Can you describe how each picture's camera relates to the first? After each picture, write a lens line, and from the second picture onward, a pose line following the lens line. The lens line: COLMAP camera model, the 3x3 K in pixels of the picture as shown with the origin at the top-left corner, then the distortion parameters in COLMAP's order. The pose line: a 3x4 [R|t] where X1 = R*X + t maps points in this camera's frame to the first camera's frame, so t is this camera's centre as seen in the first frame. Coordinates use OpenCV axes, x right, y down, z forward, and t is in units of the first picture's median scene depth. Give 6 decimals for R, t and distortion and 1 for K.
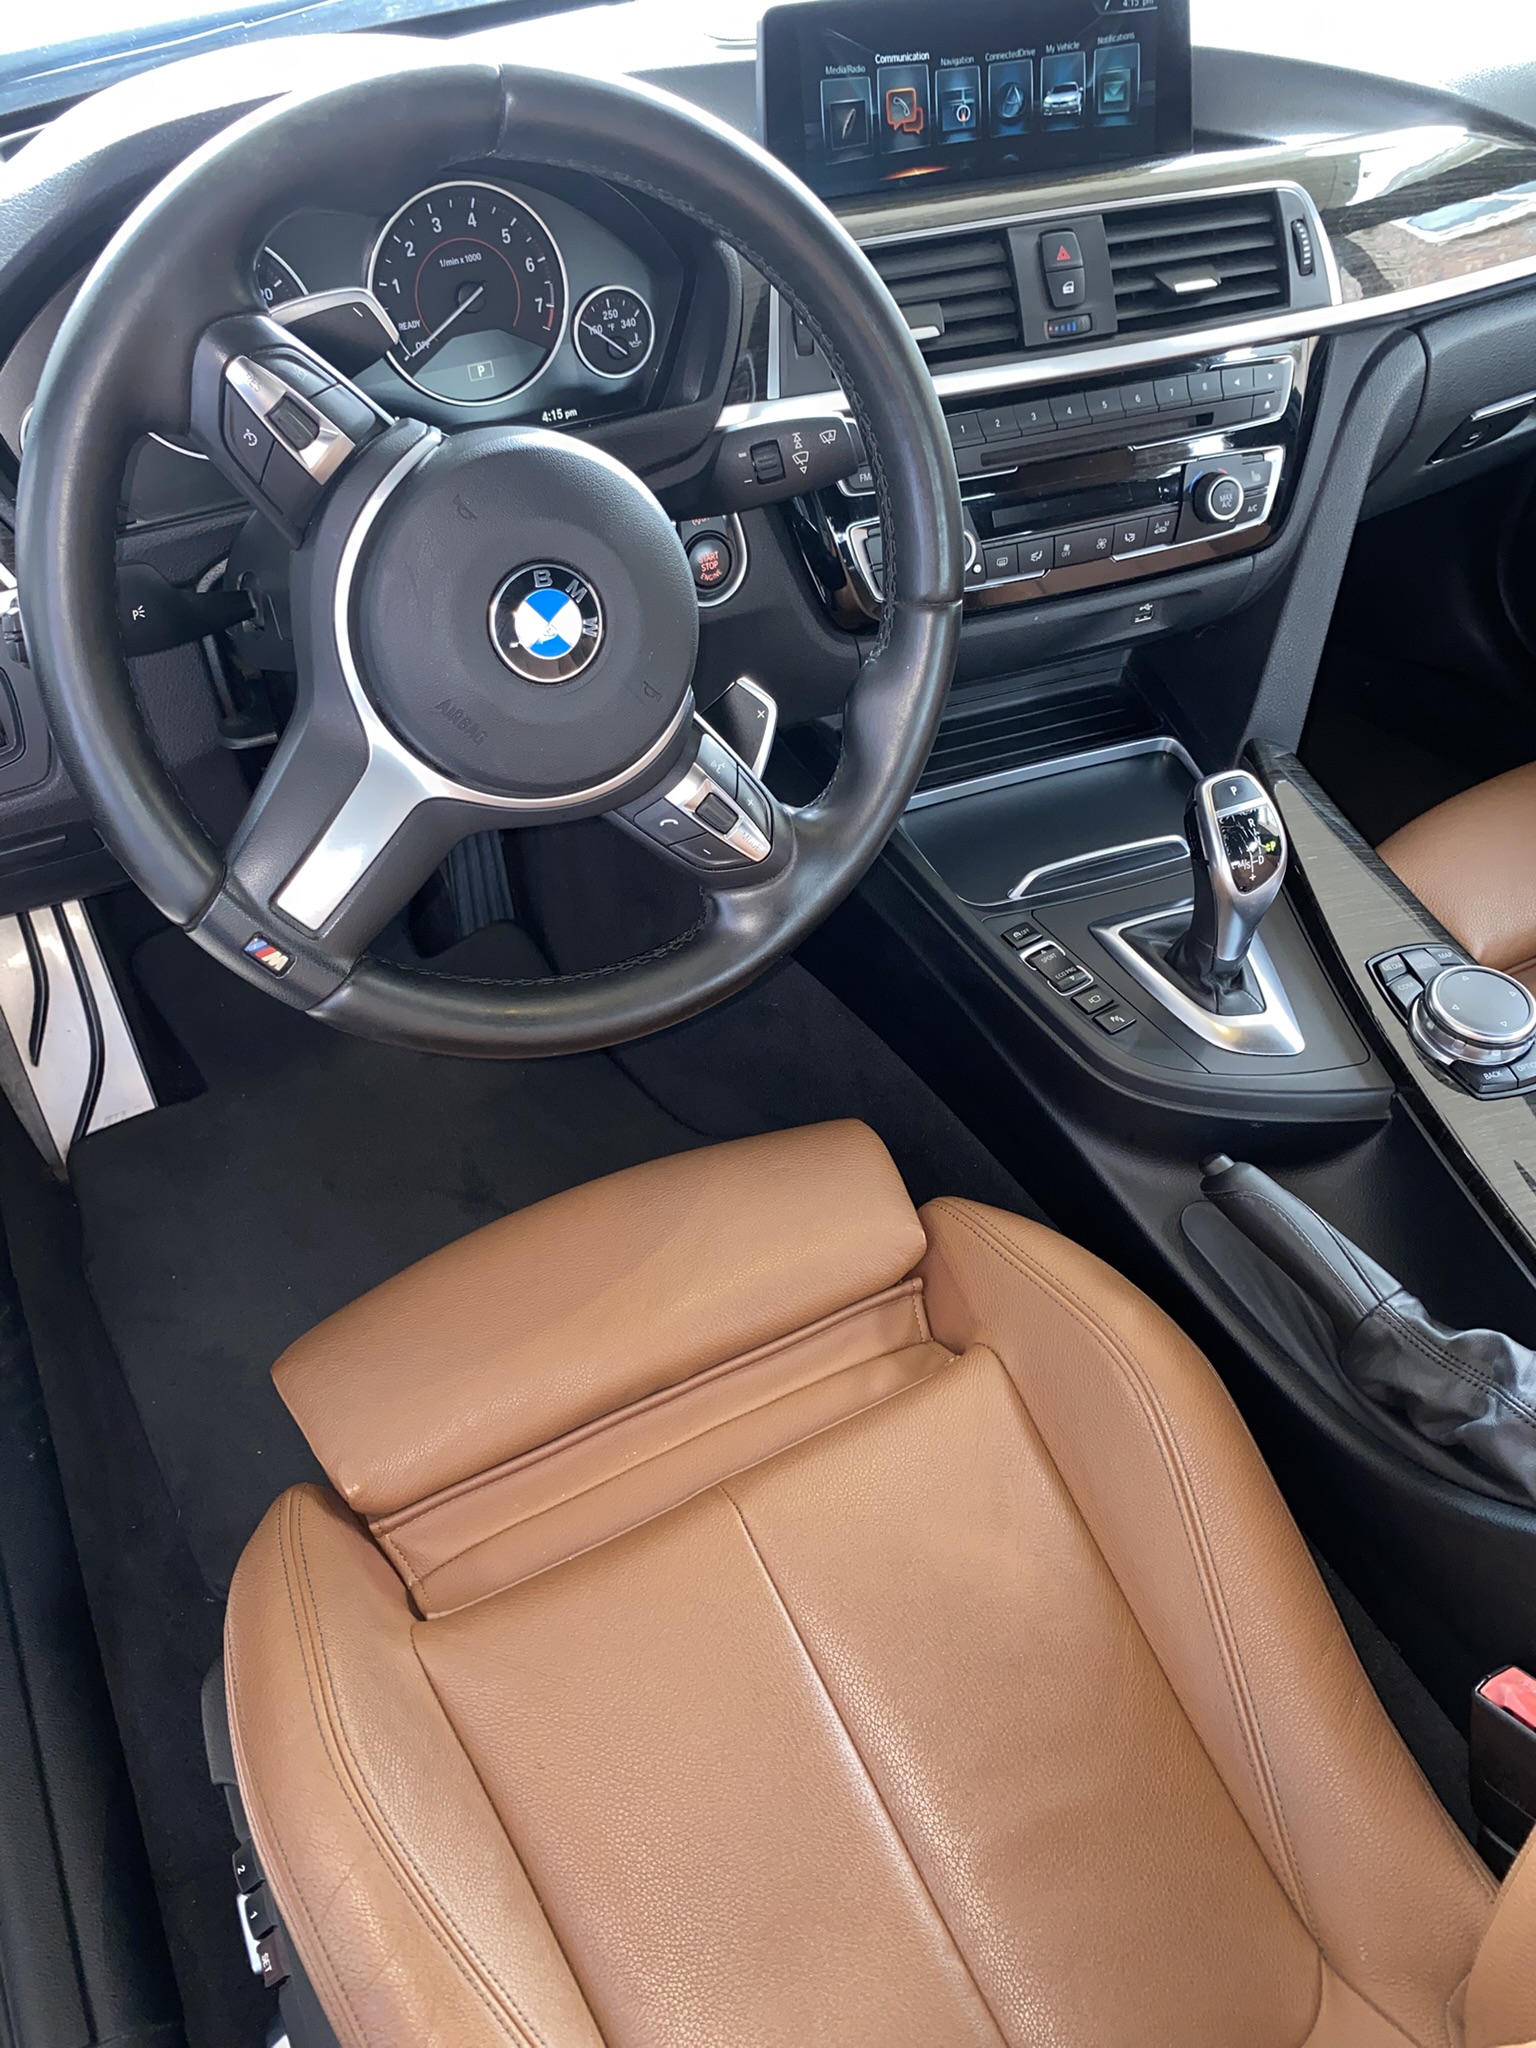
lens RADIAL K [[1551.6, 0, 768.0], [0, 1551.6, 1024.0], [0, 0, 1]] dist [-0.009061, 0.002232]
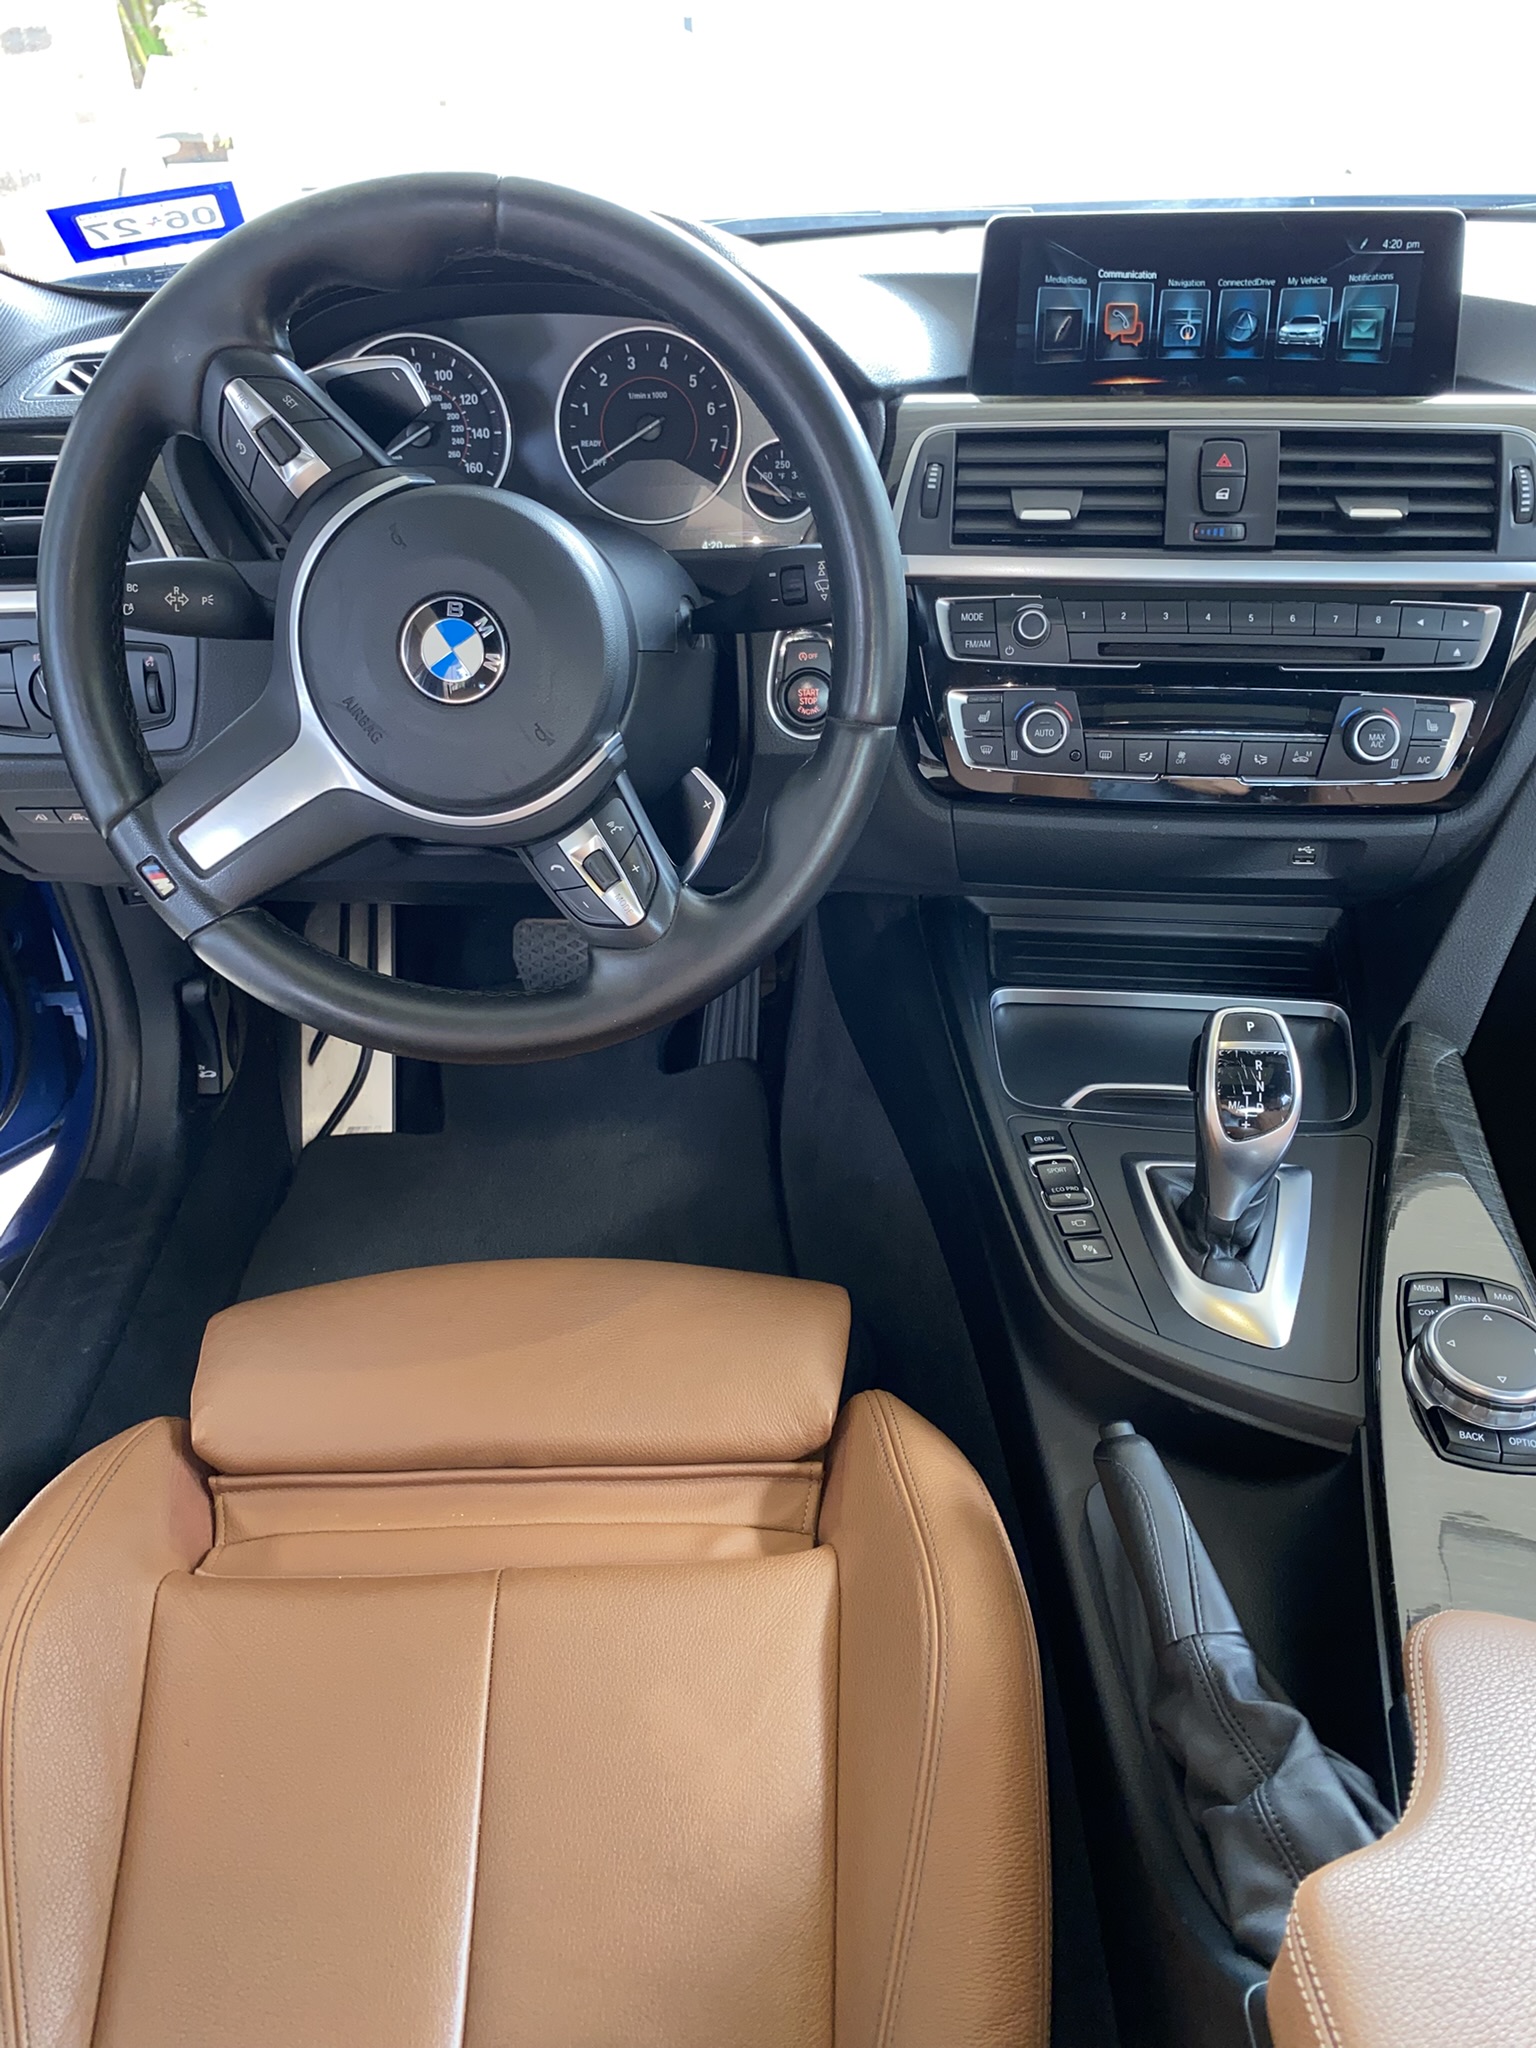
lens RADIAL K [[1551.7, 0, 760.9], [0, 1551.7, 1003.2], [0, 0, 1]] dist [-0.009301, 0.002609]
pose [[0.893654, 0.243377, -0.377029, 0.374421], [-0.307423, 0.944070, -0.119260, 0.029468], [0.326917, 0.222485, 0.918491, 0.084010]]
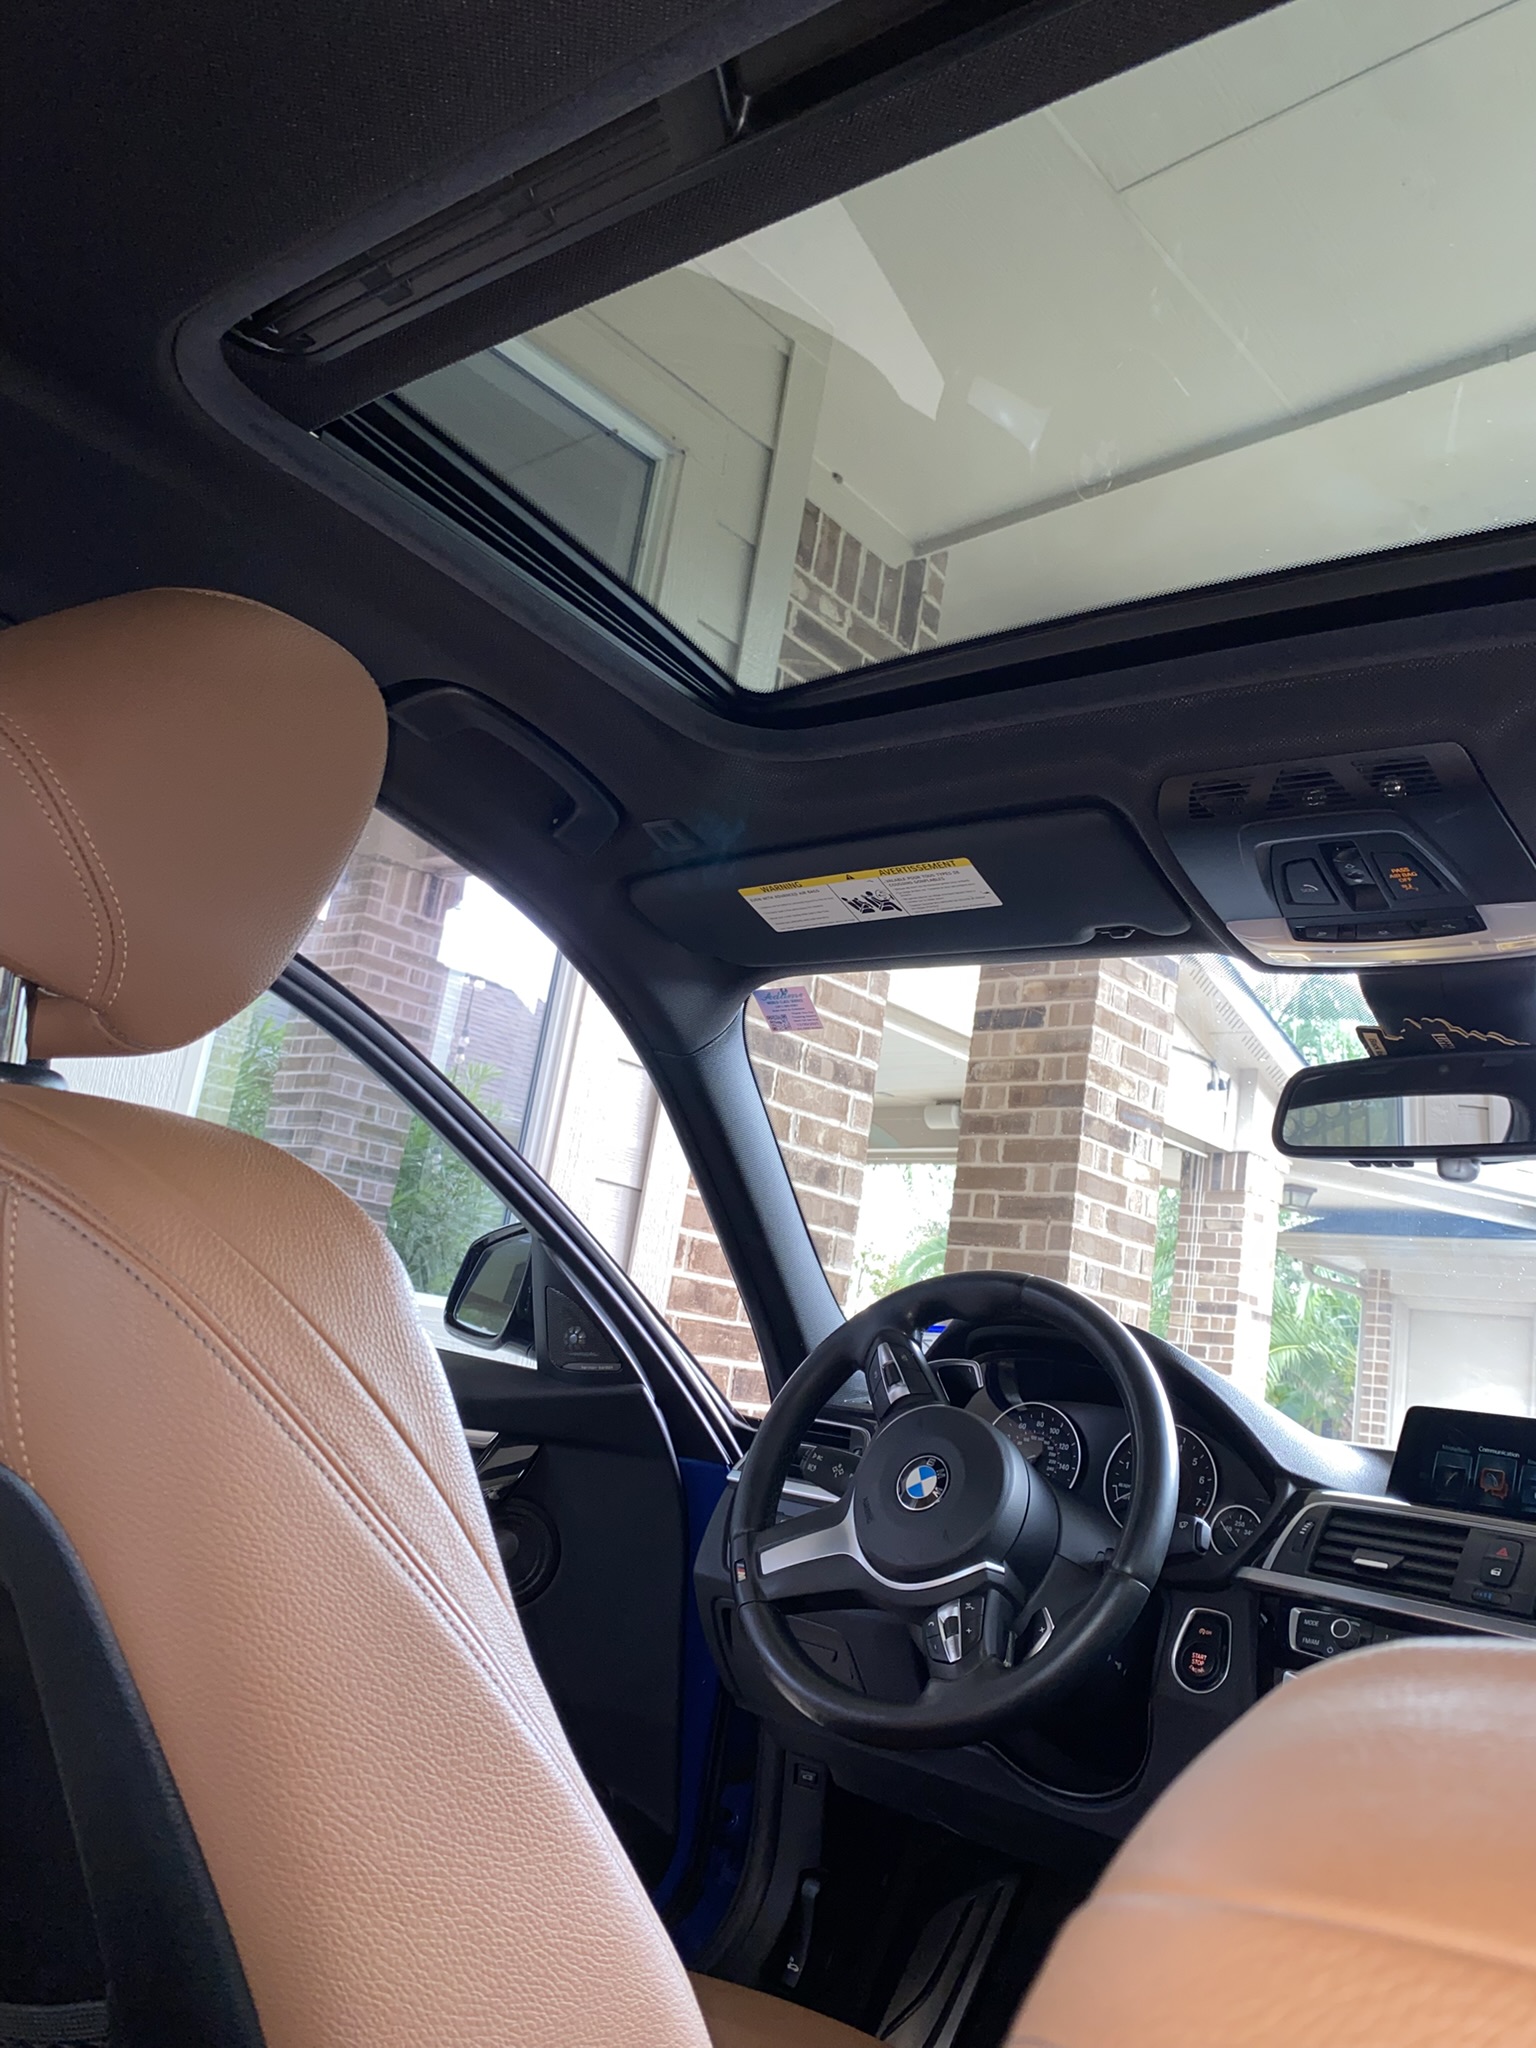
lens RADIAL K [[1556.7, 0, 835.0], [0, 1556.7, 1019.7], [0, 0, 1]] dist [0.006920, 0.003119]
pose [[0.447036, -0.130273, -0.884979, 1.177793], [-0.730161, 0.518379, -0.445139, 0.288920], [0.516744, 0.845170, 0.136614, 0.118147]]
